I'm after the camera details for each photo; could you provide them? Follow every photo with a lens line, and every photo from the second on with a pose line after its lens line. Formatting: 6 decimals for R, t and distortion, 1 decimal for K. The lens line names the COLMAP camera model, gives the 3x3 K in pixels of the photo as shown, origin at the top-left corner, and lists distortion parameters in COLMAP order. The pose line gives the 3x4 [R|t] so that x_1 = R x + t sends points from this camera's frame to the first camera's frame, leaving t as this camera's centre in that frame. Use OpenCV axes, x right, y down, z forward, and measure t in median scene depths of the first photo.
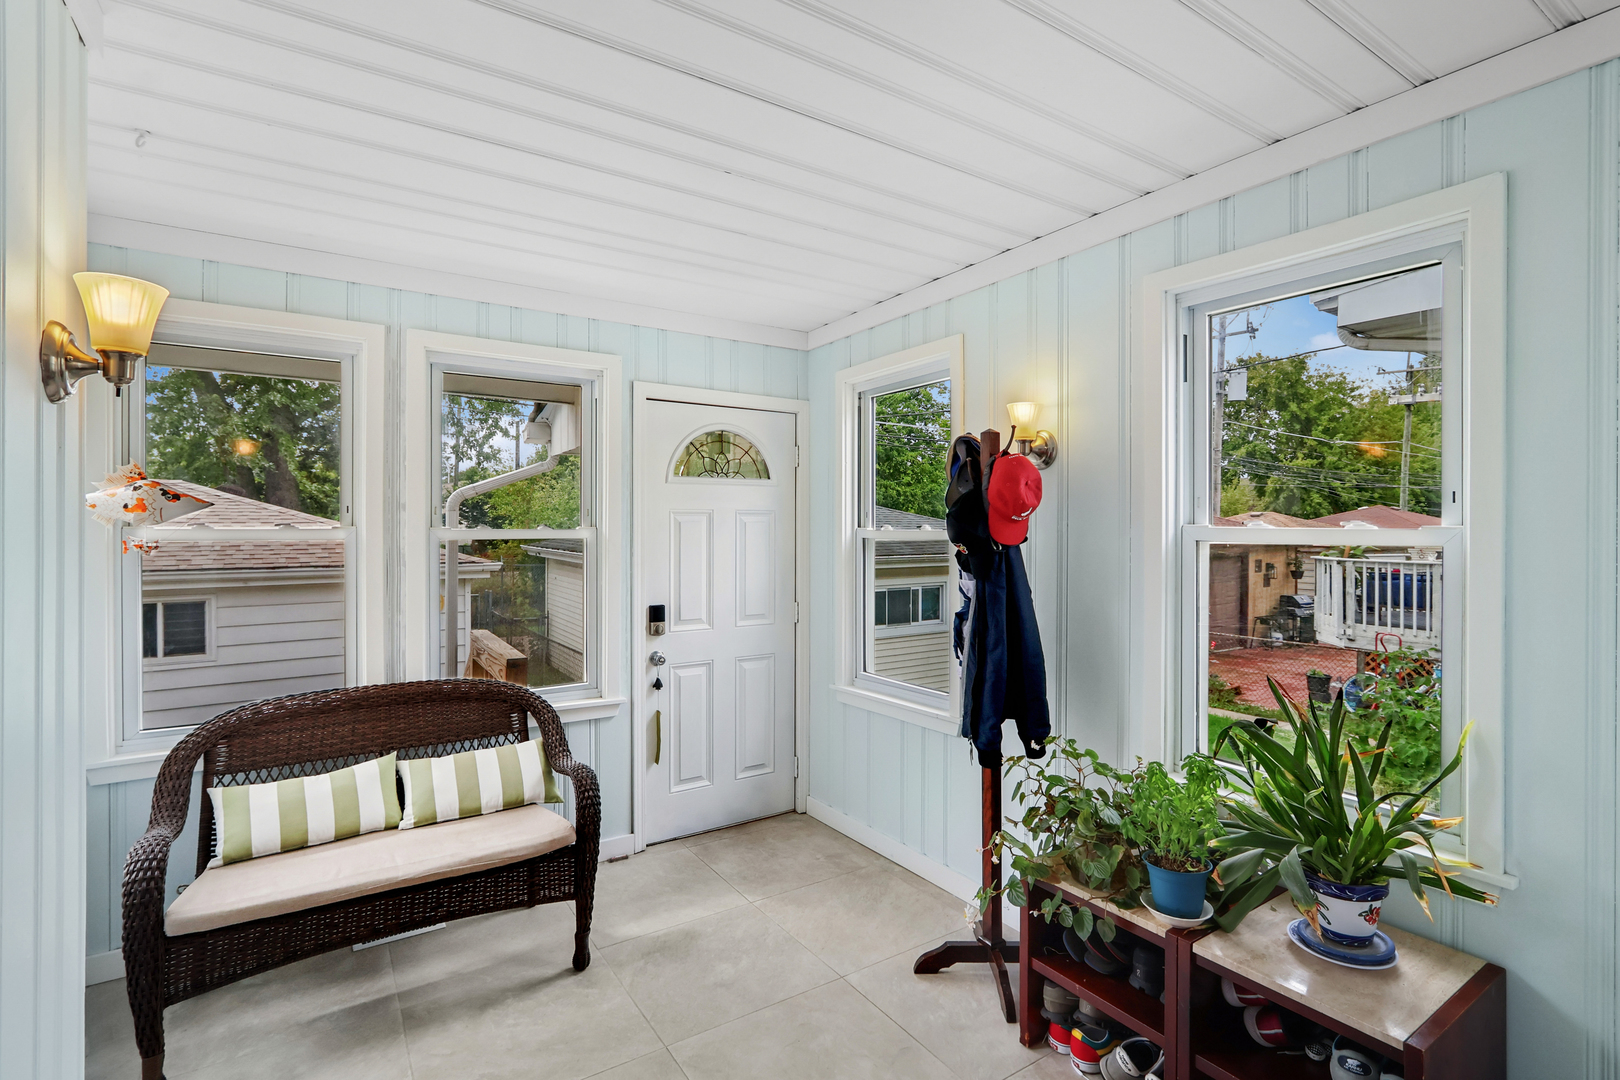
lens RADIAL K [[763.4, 0, 807.4], [0, 763.4, 527.0], [0, 0, 1]] dist [-0.002380, -0.000111]
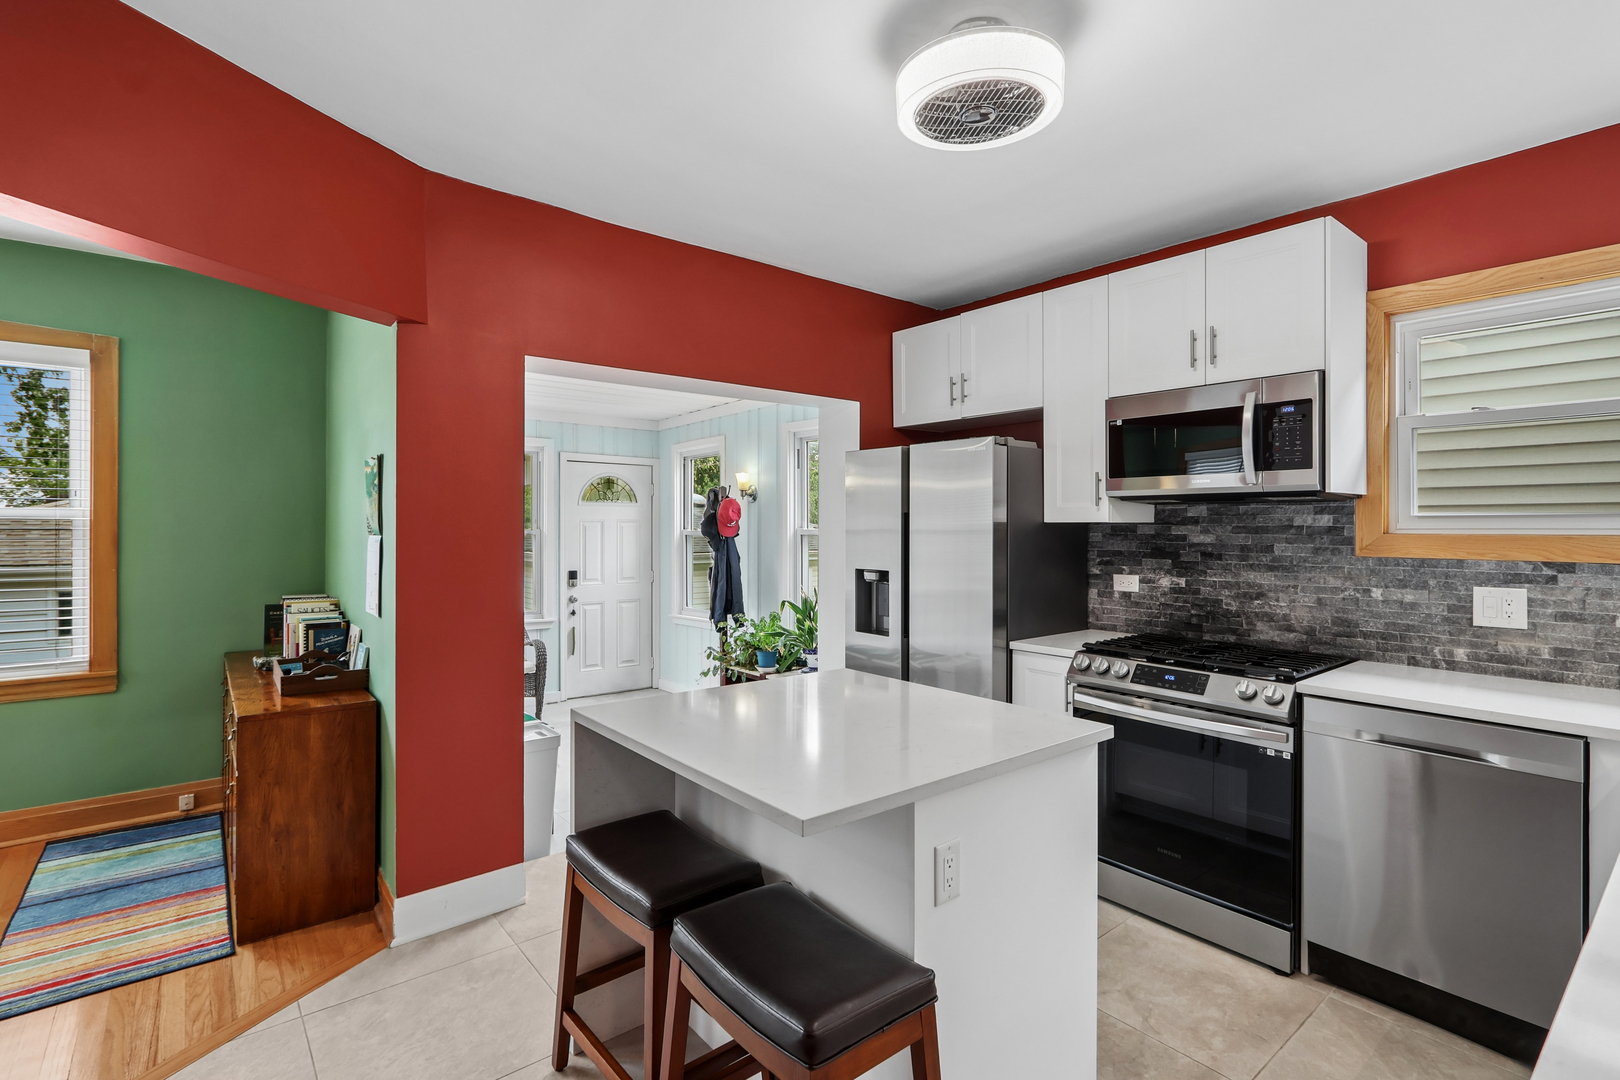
lens RADIAL K [[763.4, 0, 807.4], [0, 763.4, 527.0], [0, 0, 1]] dist [-0.002380, -0.000111]
pose [[0.994618, -0.002038, 0.103586, 0.184976], [0.002308, 0.999994, -0.002484, 0.000358], [-0.103580, 0.002709, 0.994617, -0.939665]]
